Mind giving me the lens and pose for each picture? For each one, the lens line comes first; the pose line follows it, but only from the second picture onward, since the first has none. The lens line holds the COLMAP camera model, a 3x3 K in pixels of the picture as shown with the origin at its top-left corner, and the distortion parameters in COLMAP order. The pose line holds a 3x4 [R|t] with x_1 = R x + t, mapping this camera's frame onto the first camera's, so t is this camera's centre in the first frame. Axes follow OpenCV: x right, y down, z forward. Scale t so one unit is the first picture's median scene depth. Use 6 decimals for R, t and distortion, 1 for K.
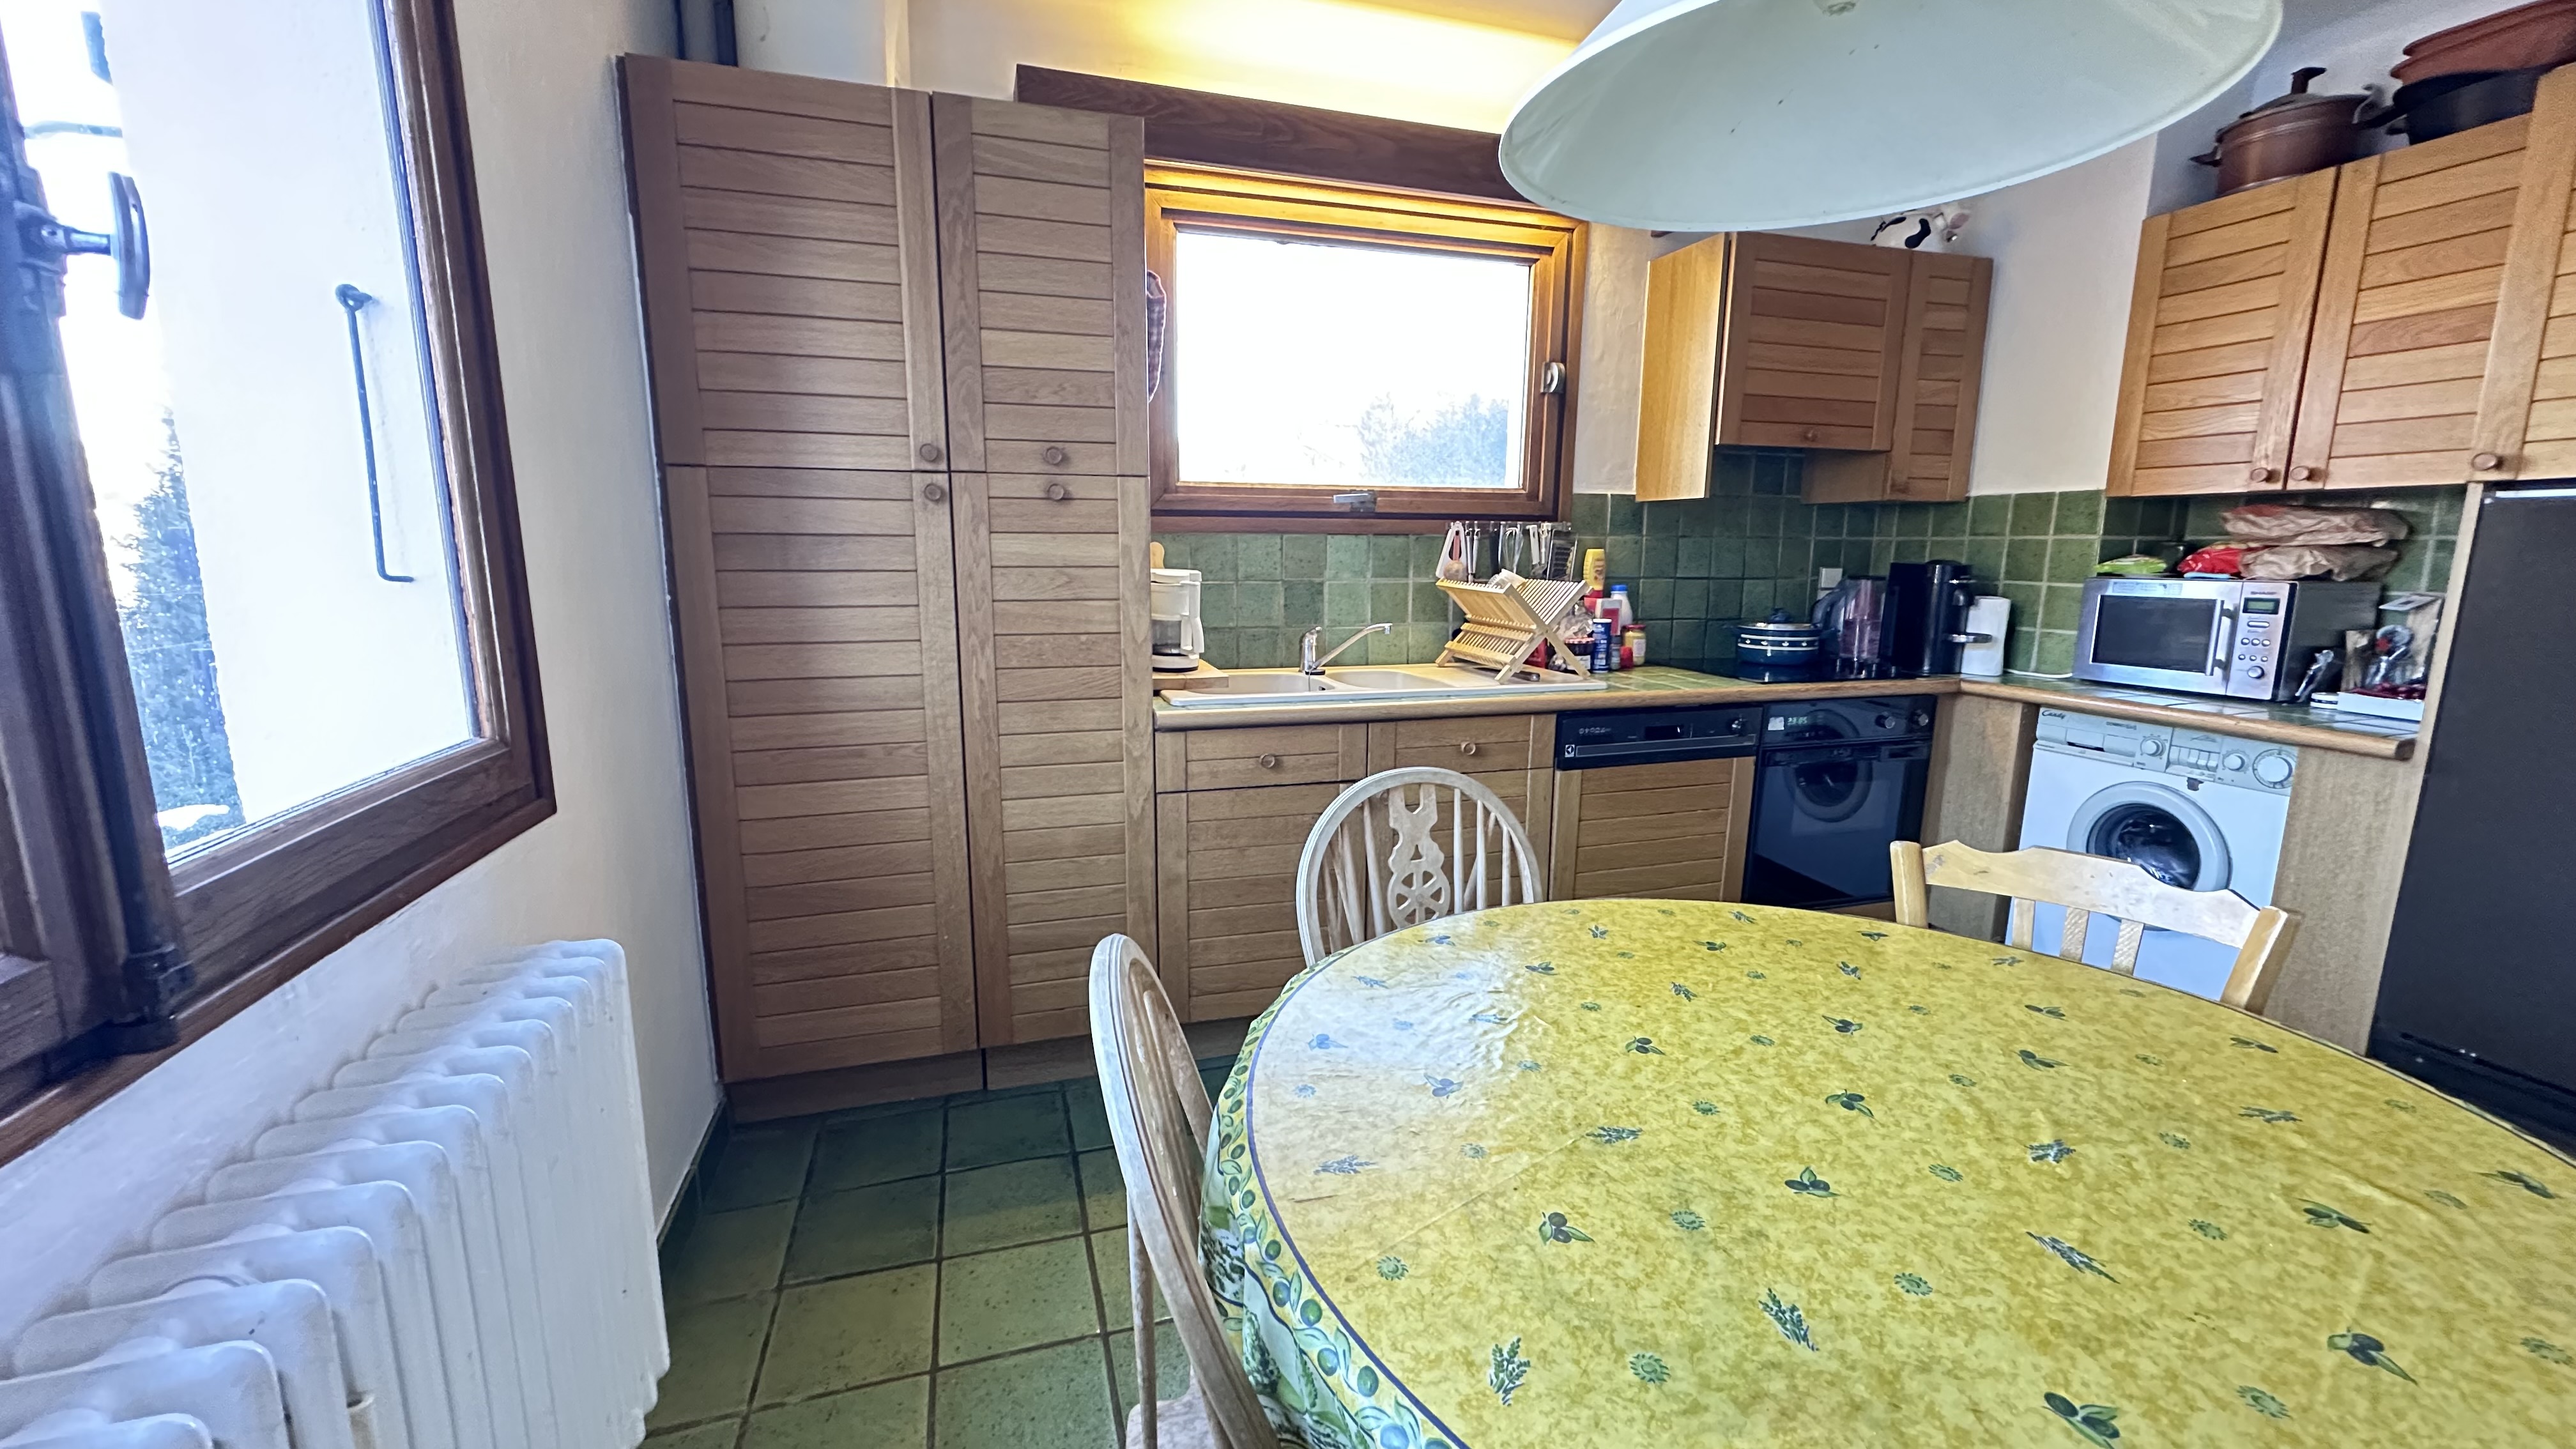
lens RADIAL K [[1020.4, 0, 1297.0], [0, 1020.4, 722.5], [0, 0, 1]] dist [0.005896, 0.000447]
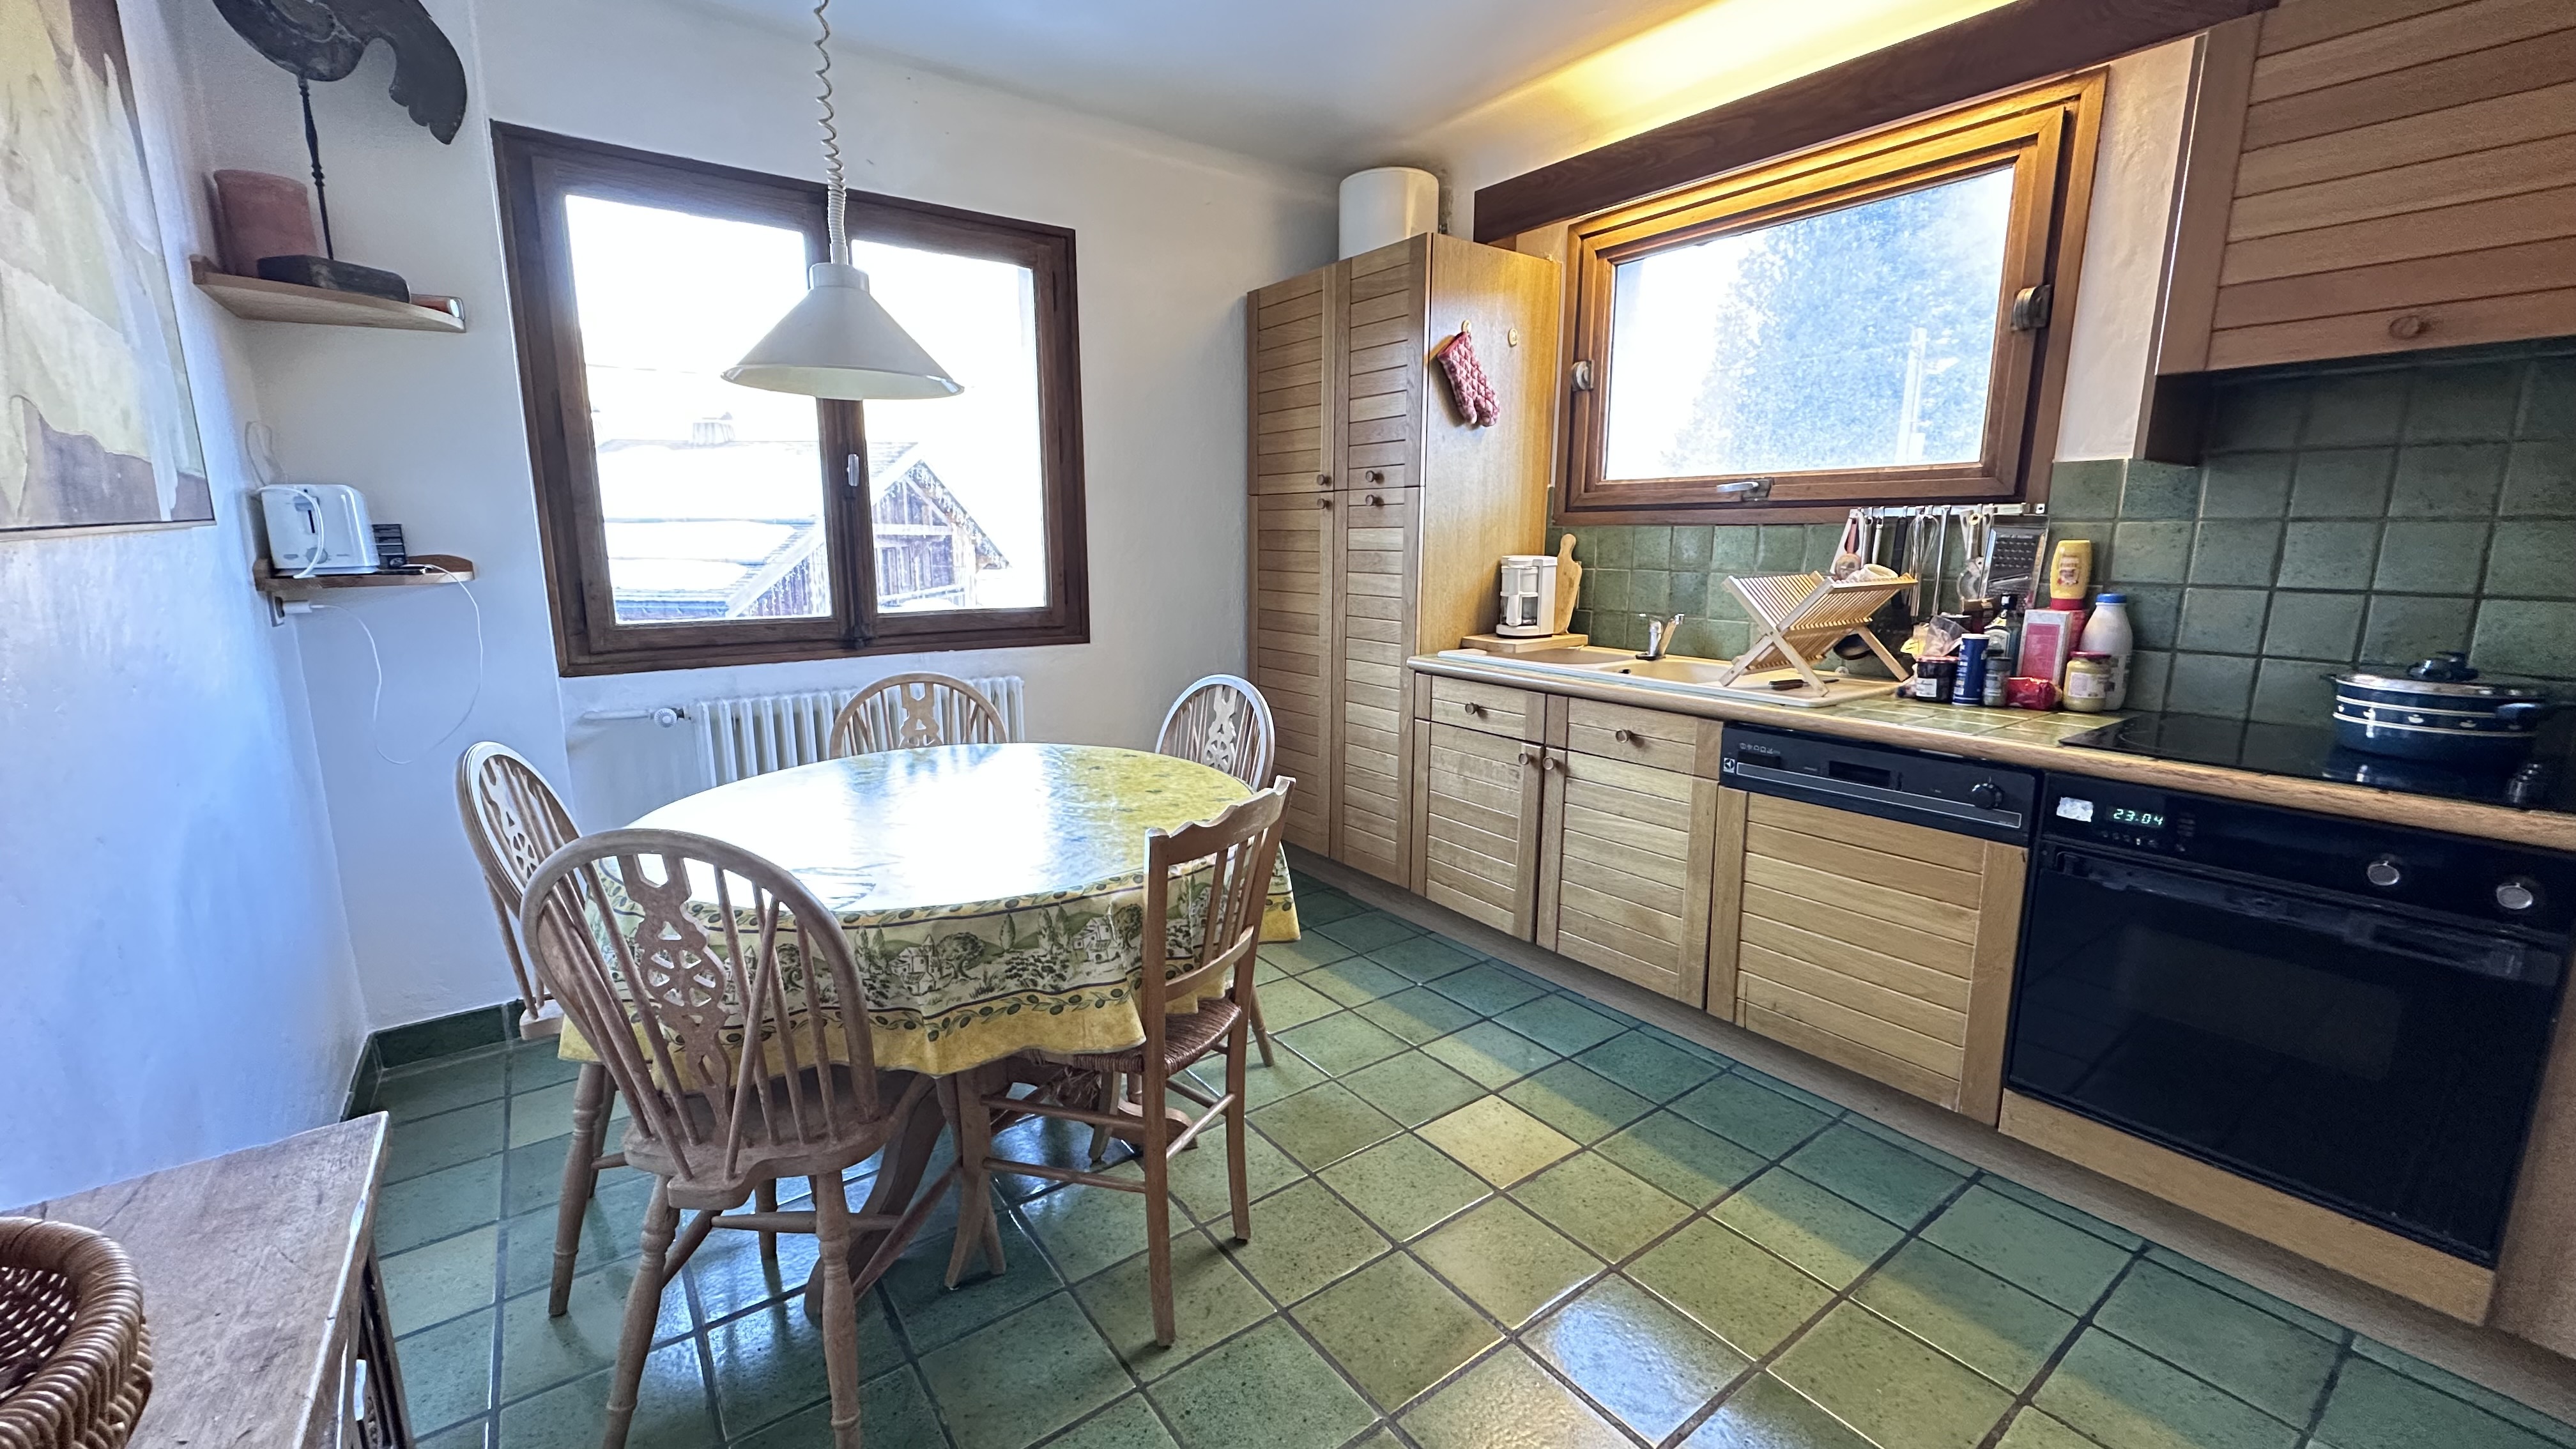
lens RADIAL K [[1020.4, 0, 1297.1], [0, 1020.4, 724.0], [0, 0, 1]] dist [0.005896, 0.000447]
pose [[0.319095, 0.168830, -0.932563, 0.855641], [-0.166987, 0.978626, 0.120031, -0.045250], [0.932895, 0.117425, 0.340467, 0.299977]]
